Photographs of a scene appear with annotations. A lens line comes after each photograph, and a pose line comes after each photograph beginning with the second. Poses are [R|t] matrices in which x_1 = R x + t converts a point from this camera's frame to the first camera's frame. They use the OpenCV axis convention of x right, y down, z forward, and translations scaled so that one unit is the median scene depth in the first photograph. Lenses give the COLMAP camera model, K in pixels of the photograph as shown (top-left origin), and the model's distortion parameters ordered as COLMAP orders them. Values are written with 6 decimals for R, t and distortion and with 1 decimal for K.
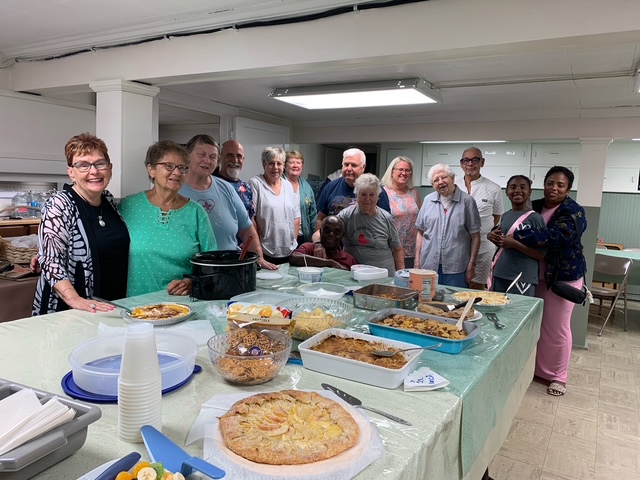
lens RADIAL K [[494.8, 0, 317.9], [0, 494.8, 239.8], [0, 0, 1]] dist [0.027446, -0.020522]
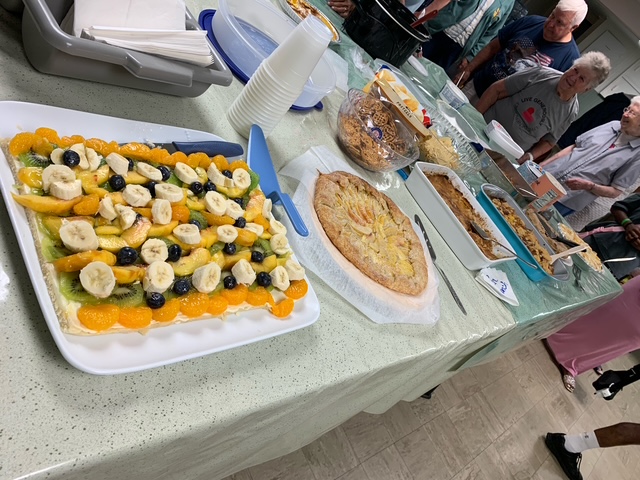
lens RADIAL K [[494.8, 0, 321.5], [0, 494.8, 240.0], [0, 0, 1]] dist [0.027446, -0.020522]
pose [[0.745978, 0.663615, 0.055960, -0.132968], [-0.625008, 0.668603, 0.402908, 0.061737], [0.229961, -0.335536, 0.913528, 0.113276]]
